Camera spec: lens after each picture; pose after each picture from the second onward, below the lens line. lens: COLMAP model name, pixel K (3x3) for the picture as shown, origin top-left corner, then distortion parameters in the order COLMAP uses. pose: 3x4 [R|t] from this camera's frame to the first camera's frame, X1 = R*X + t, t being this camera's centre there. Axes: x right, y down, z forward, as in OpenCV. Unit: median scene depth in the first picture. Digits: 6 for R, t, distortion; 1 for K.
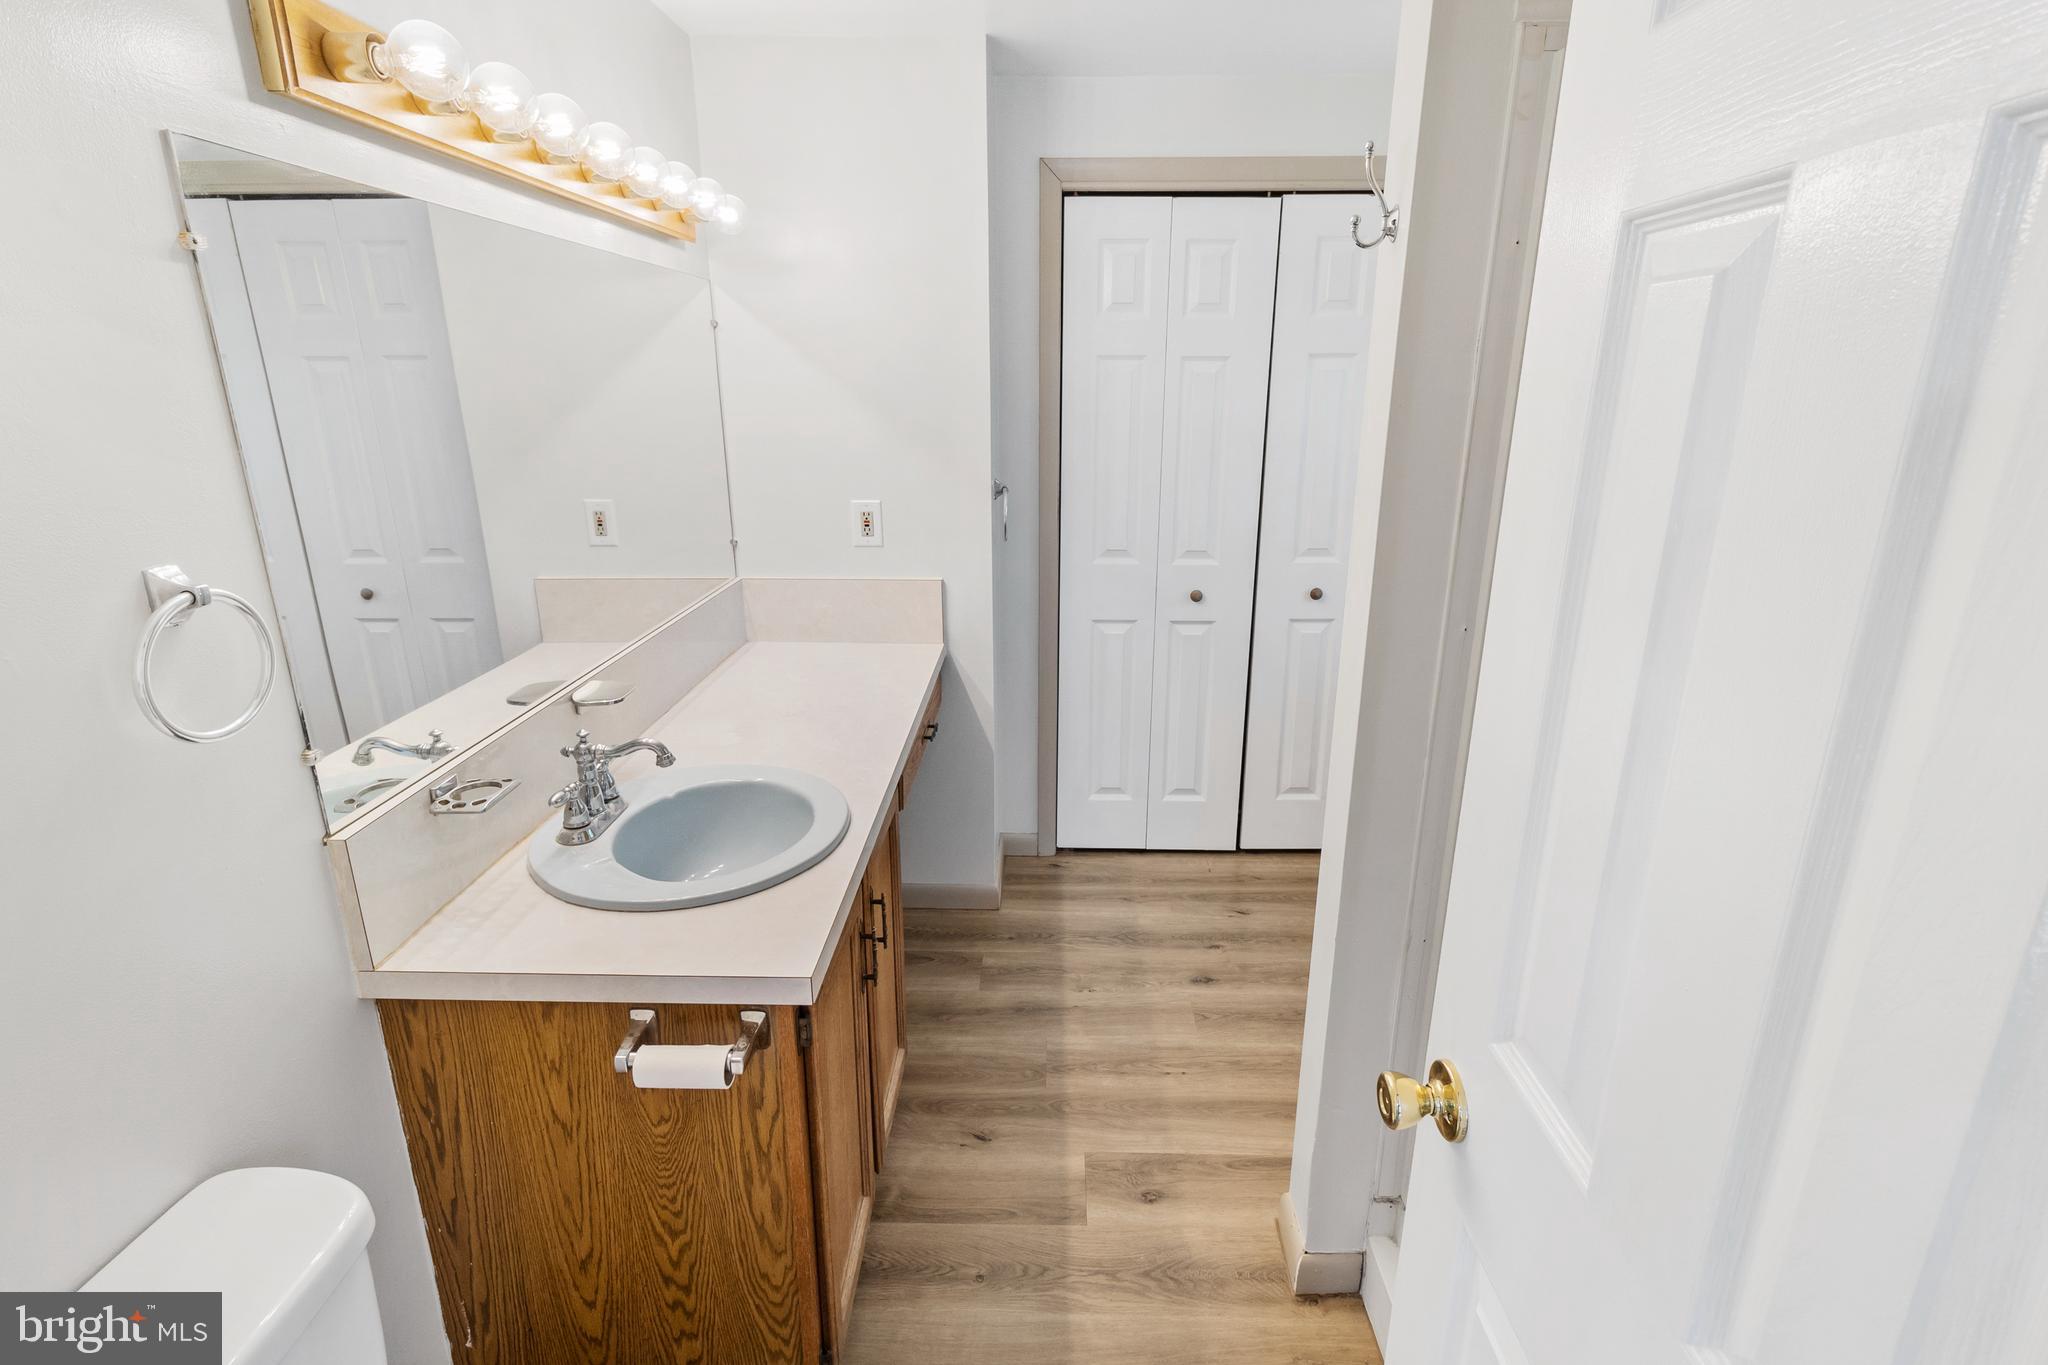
lens RADIAL K [[964.6, 0, 1030.7], [0, 964.6, 651.1], [0, 0, 1]] dist [0.004696, 0.000346]
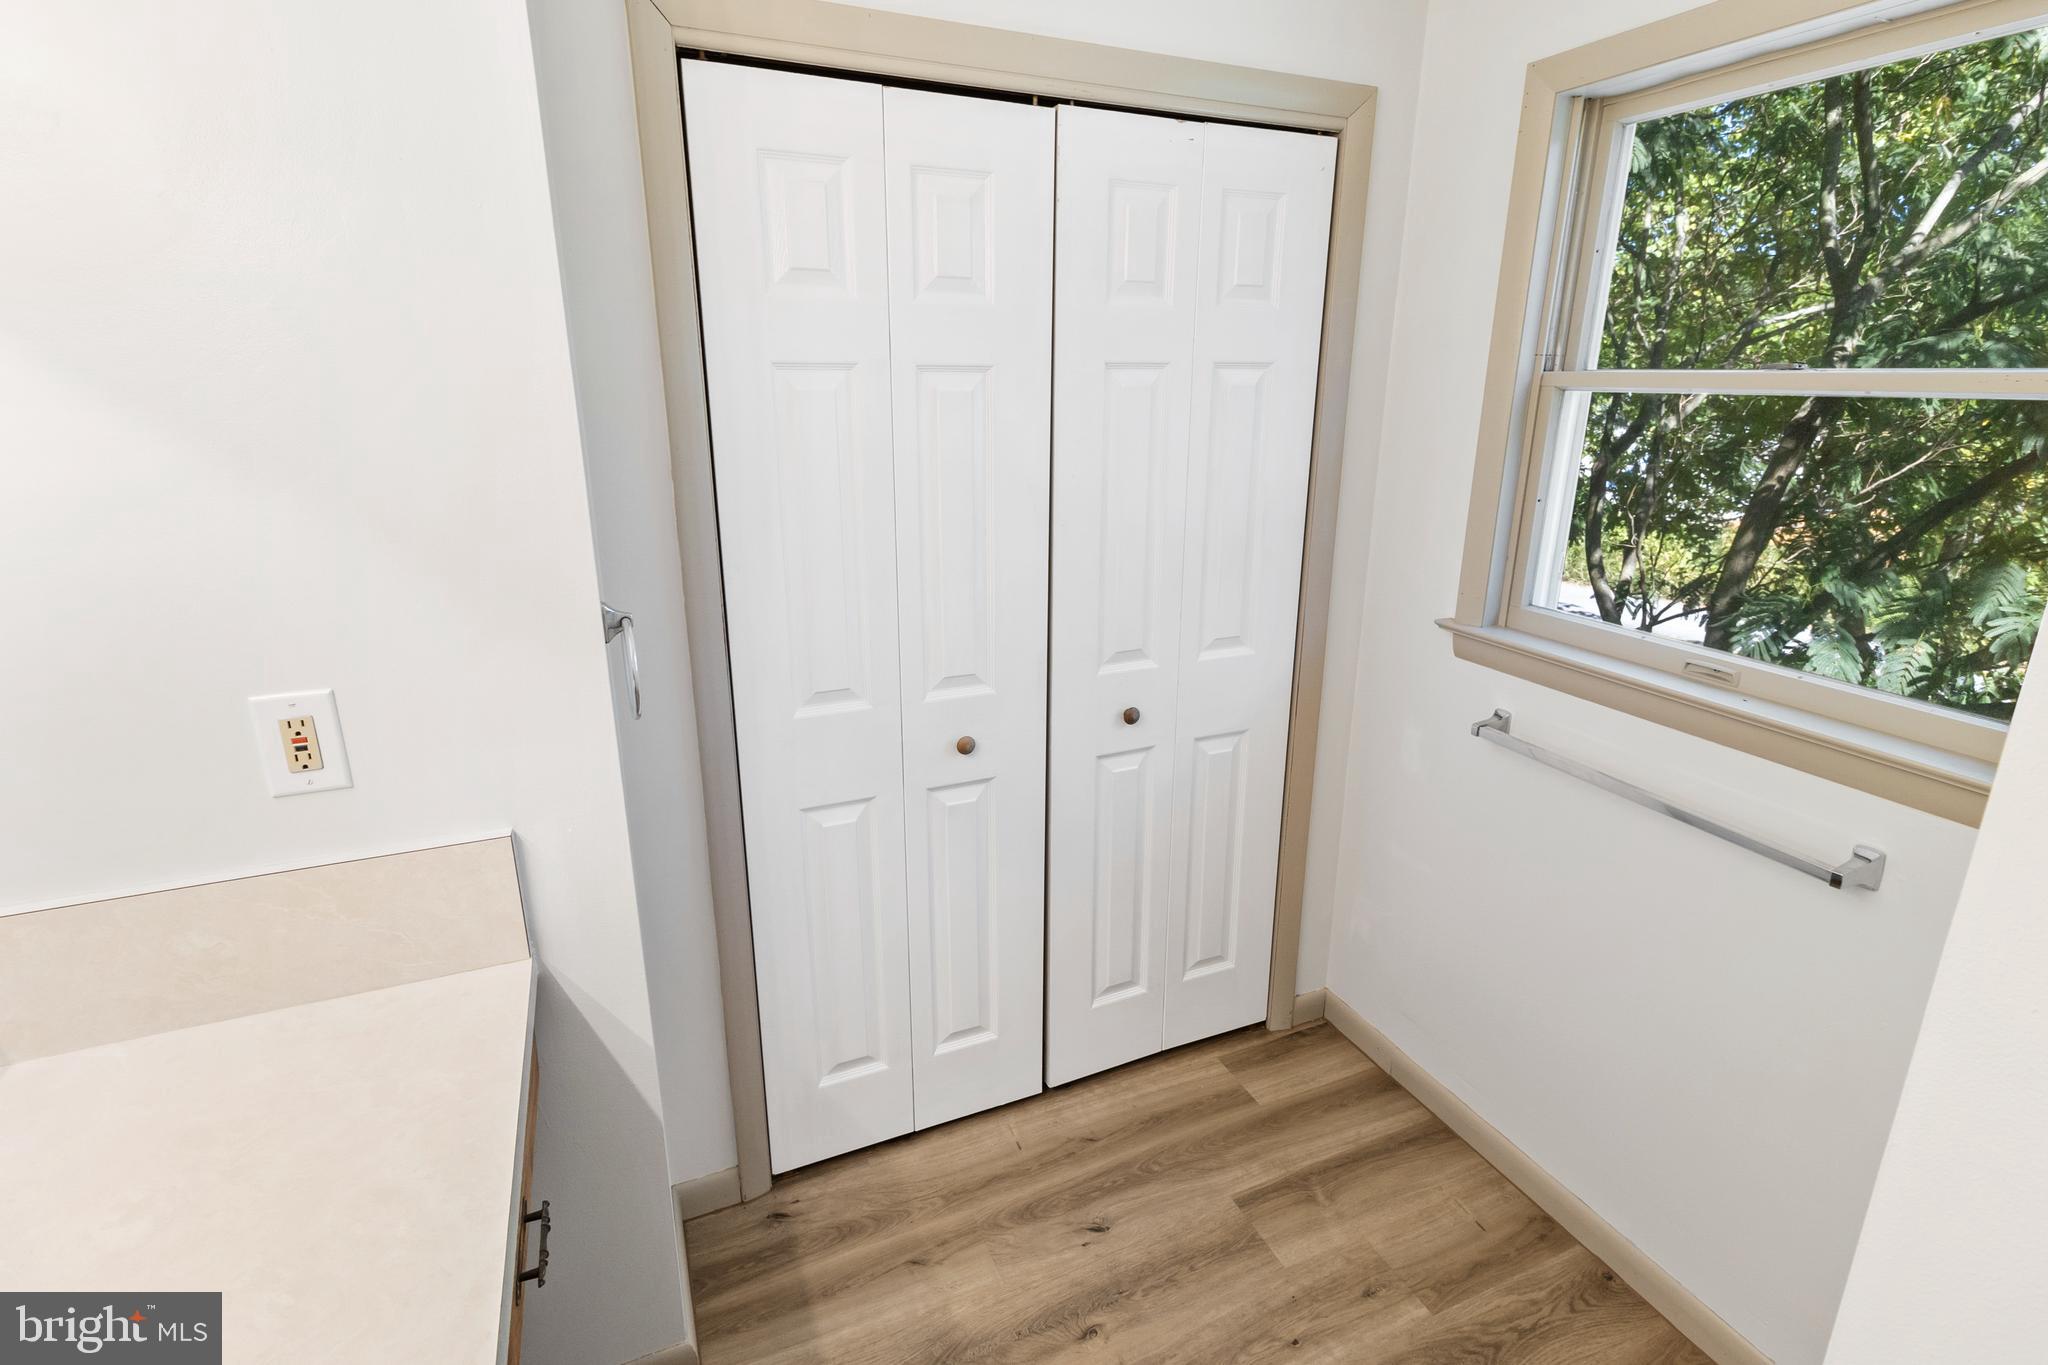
lens RADIAL K [[964.6, 0, 1030.7], [0, 964.6, 651.1], [0, 0, 1]] dist [0.004696, 0.000346]
pose [[0.904107, -0.114407, 0.411706, -0.041824], [0.118161, 0.992859, 0.016418, -0.124098], [-0.410644, 0.033804, 0.911169, 0.410684]]
